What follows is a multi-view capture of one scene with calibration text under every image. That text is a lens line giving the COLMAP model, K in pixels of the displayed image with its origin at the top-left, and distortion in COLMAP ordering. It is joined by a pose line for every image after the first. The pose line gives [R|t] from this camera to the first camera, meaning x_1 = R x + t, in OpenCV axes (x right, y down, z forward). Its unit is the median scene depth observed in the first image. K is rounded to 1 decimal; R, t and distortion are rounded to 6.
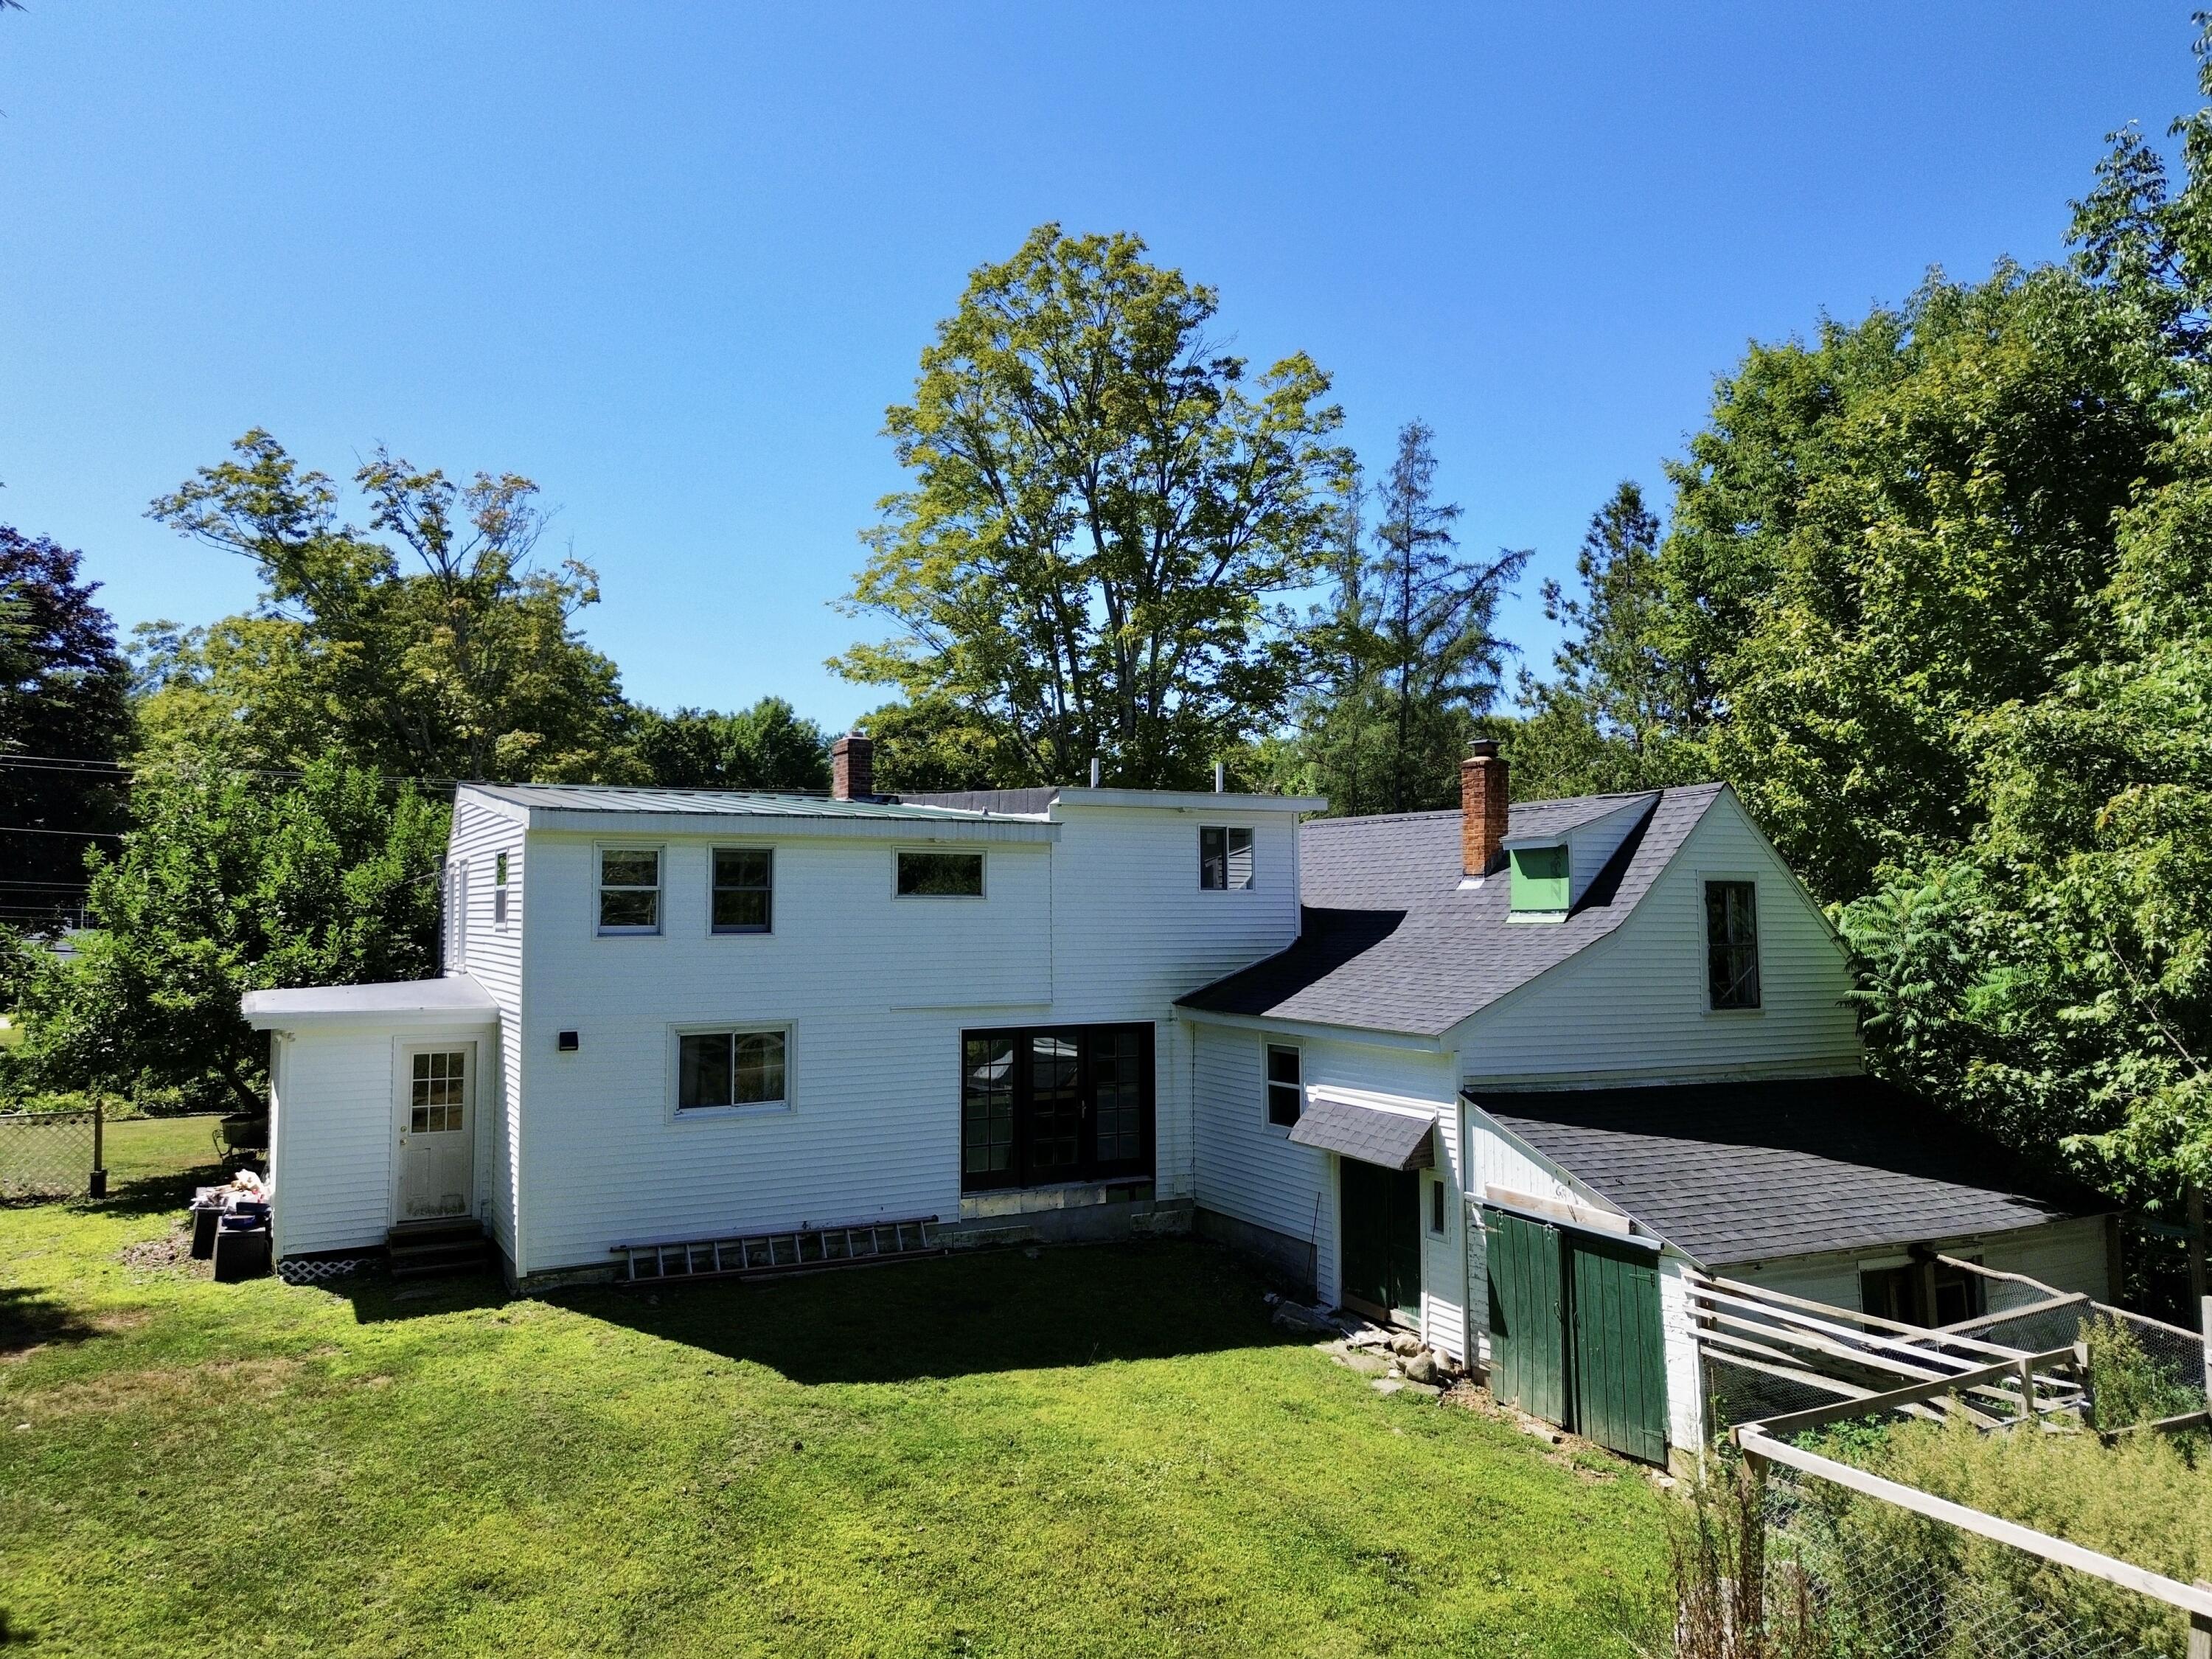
lens RADIAL K [[1555.5, 0, 1093.9], [0, 1555.5, 828.3], [0, 0, 1]] dist [0.074748, -0.058442]
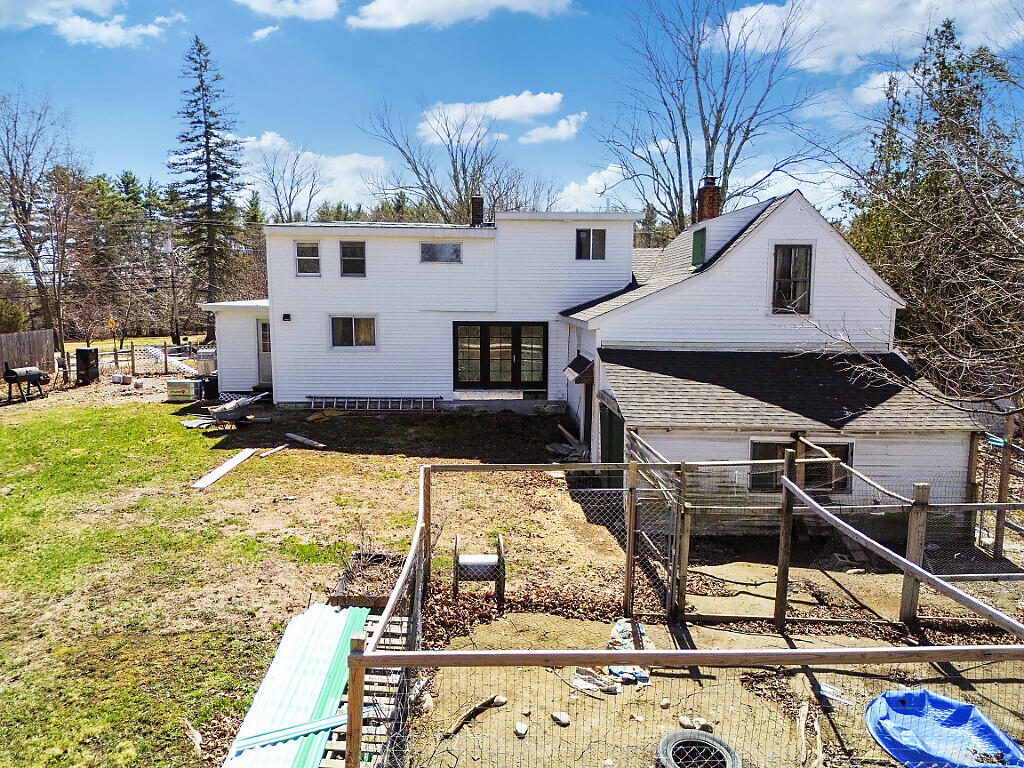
lens RADIAL K [[720.1, 0, 509.5], [0, 720.1, 385.7], [0, 0, 1]] dist [0.074748, -0.058442]
pose [[0.903372, 0.058963, -0.424785, 0.462953], [0.016534, 0.984979, 0.171883, 0.041953], [0.428539, -0.162298, 0.888827, 0.064262]]
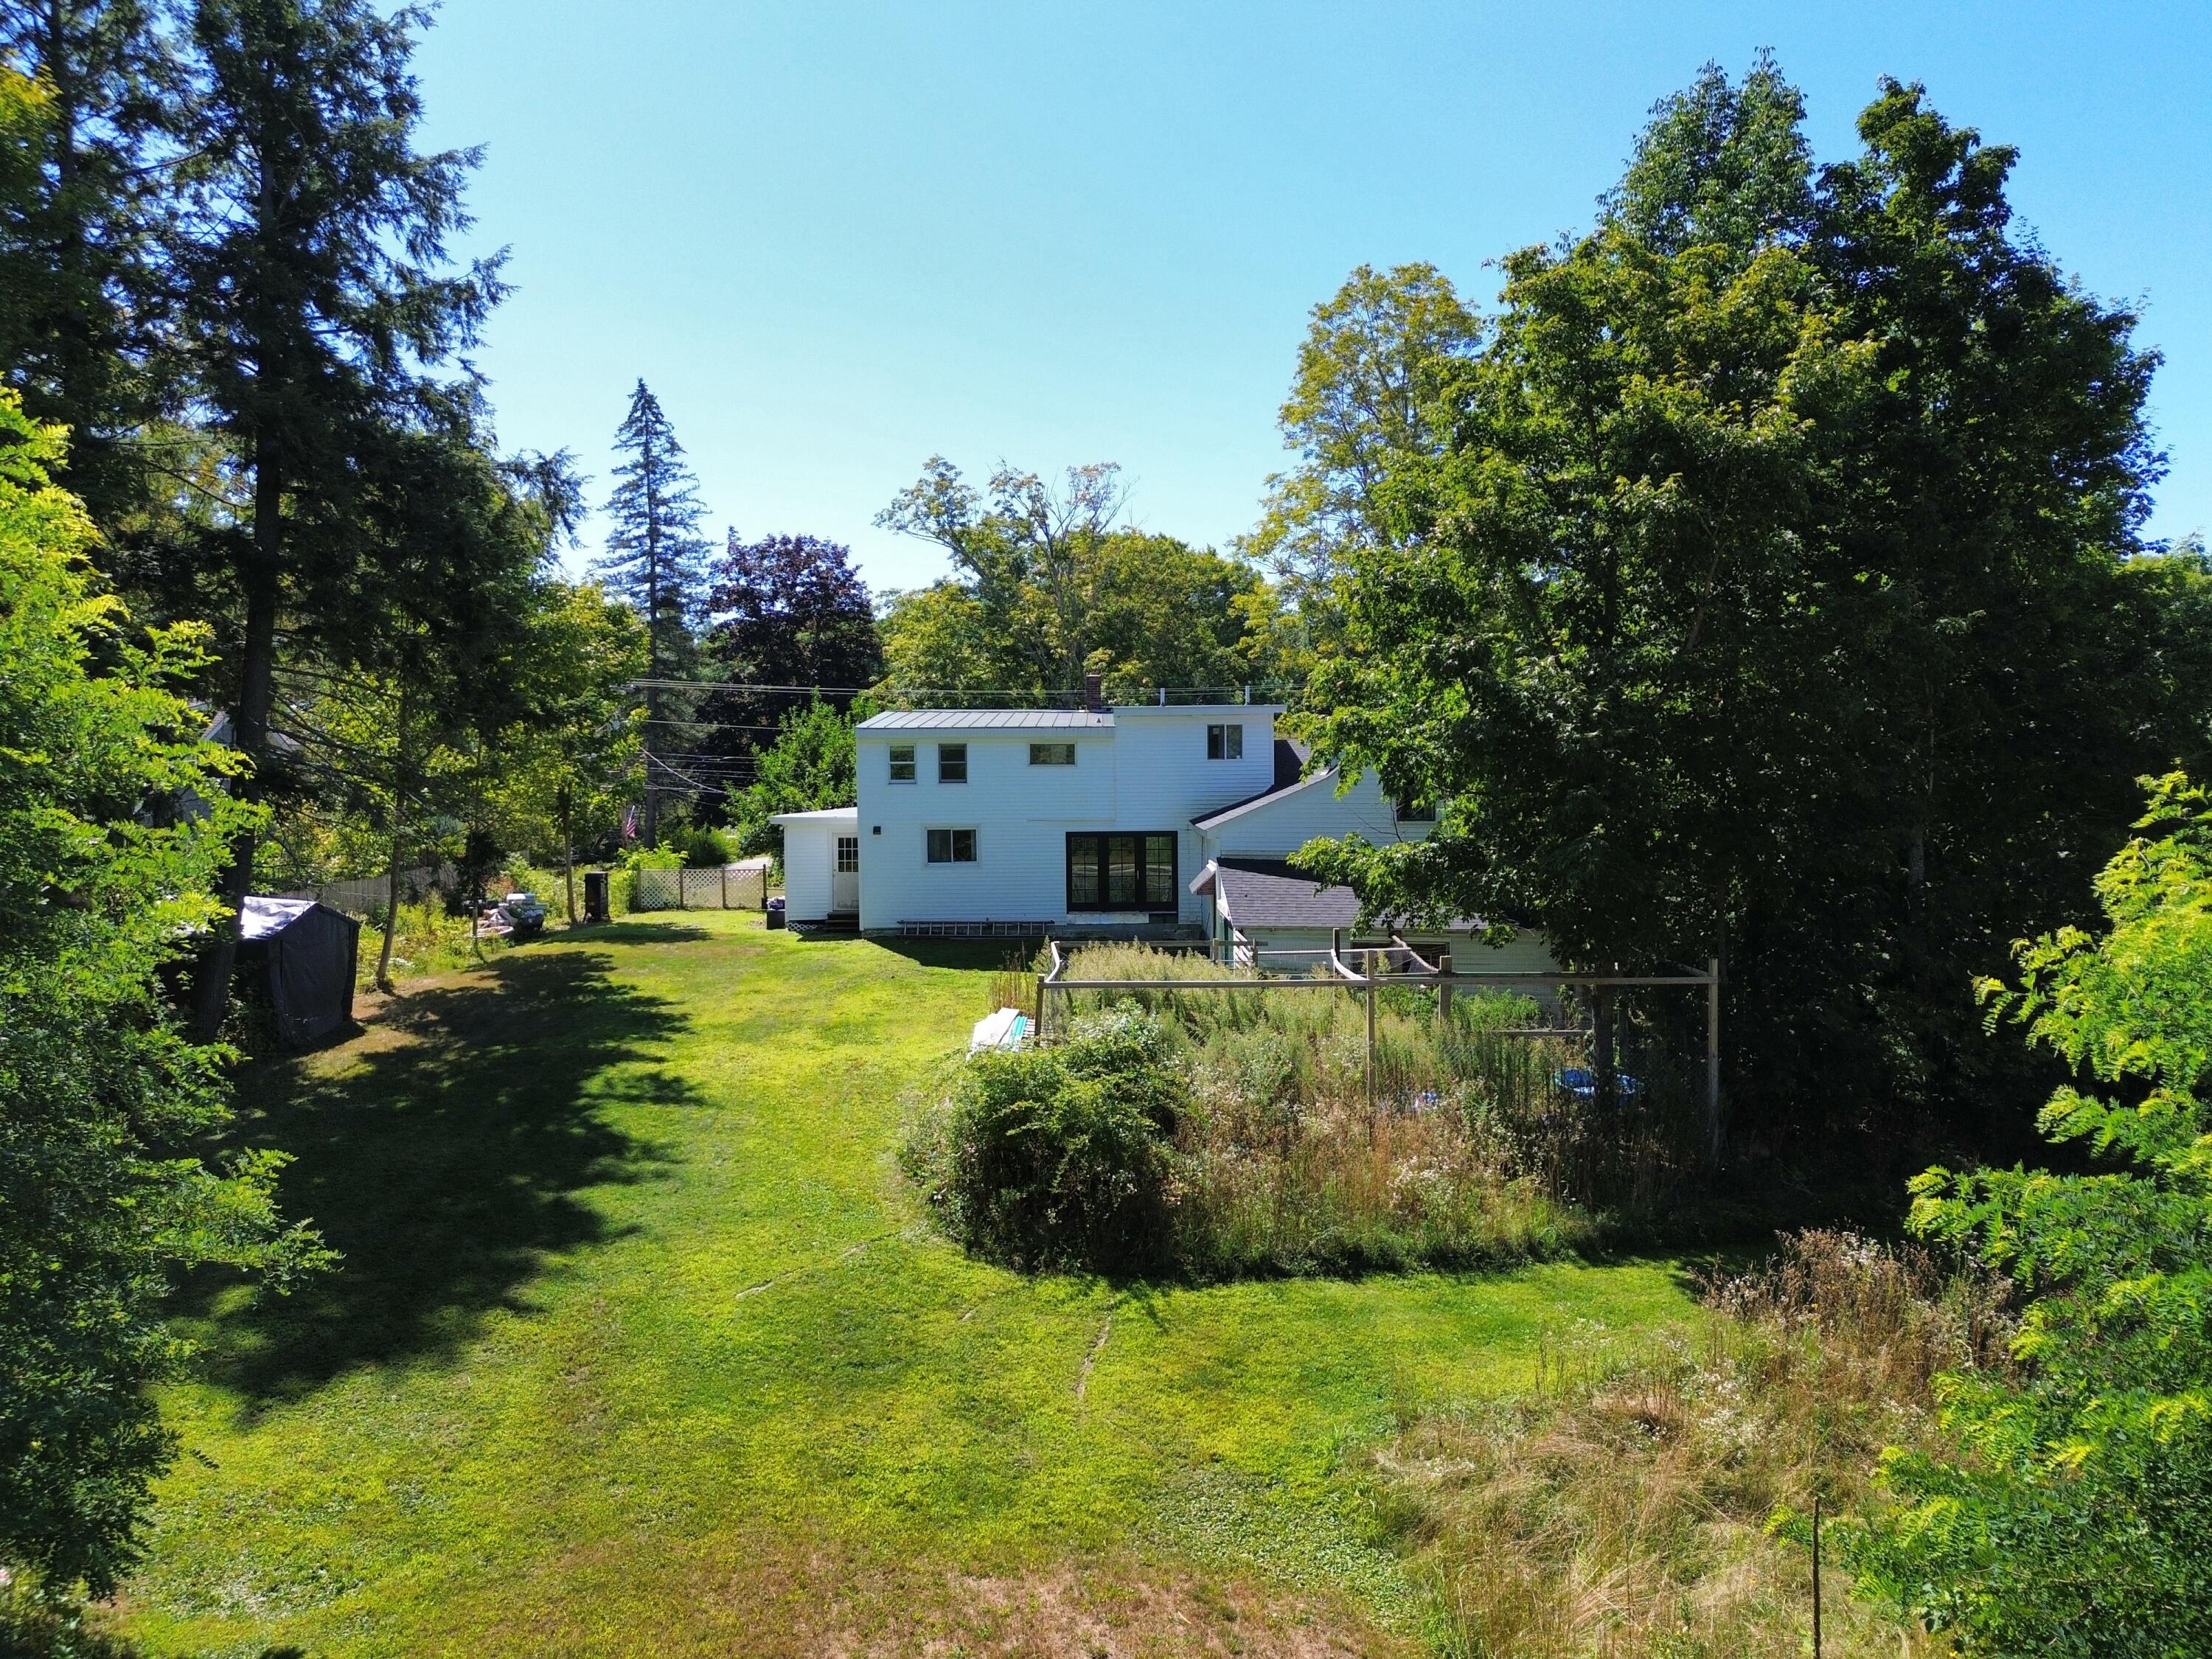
lens RADIAL K [[1555.5, 0, 1119.8], [0, 1555.5, 812.9], [0, 0, 1]] dist [0.074748, -0.058442]
pose [[0.887299, 0.001569, -0.461192, 0.915378], [0.033434, 0.997144, 0.067717, -0.028188], [0.459981, -0.075505, 0.884713, -0.750469]]
